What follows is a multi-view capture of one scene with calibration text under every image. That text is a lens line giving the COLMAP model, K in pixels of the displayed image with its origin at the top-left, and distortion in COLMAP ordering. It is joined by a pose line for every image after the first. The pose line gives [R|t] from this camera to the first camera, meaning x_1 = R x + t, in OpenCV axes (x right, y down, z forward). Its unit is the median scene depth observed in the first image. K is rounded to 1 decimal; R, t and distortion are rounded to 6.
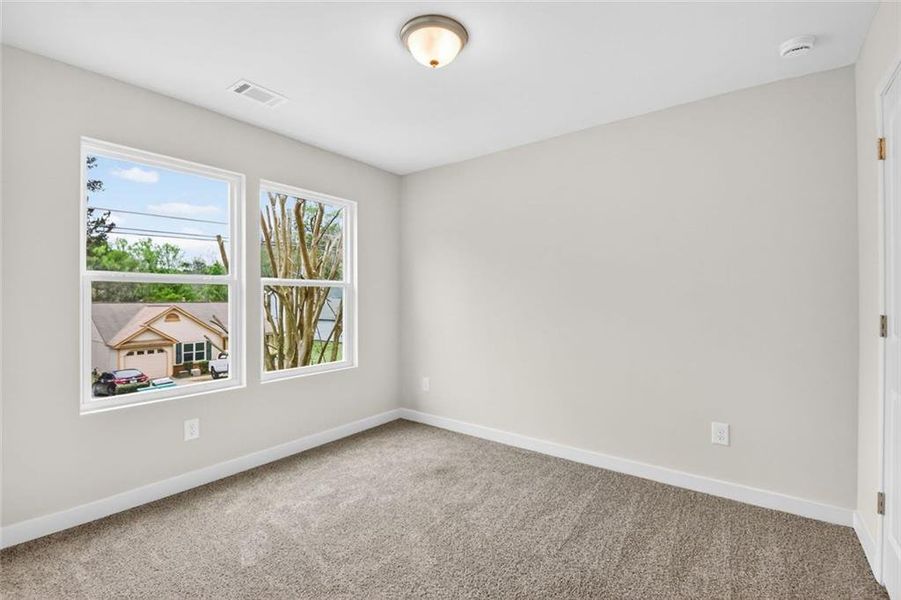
lens RADIAL K [[577.6, 0, 449.3], [0, 577.6, 290.2], [0, 0, 1]] dist [0.003832, -0.000088]
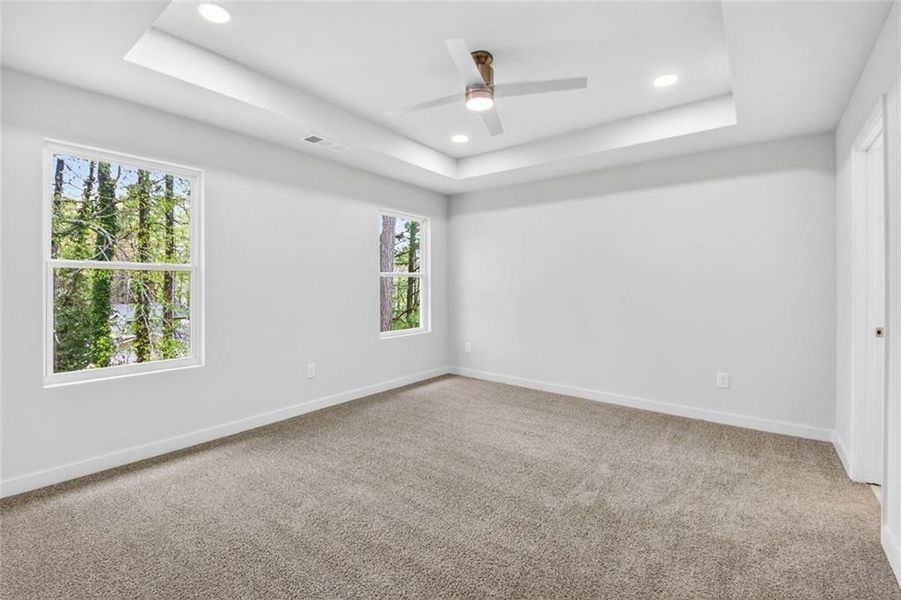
lens RADIAL K [[350.4, 0, 448.3], [0, 350.4, 279.8], [0, 0, 1]] dist [0.000382, -0.000030]
pose [[0.974737, 0.000199, -0.223357, 0.259506], [-0.000027, 1.000000, 0.000771, 0.006632], [0.223357, -0.000745, 0.974736, 0.490602]]
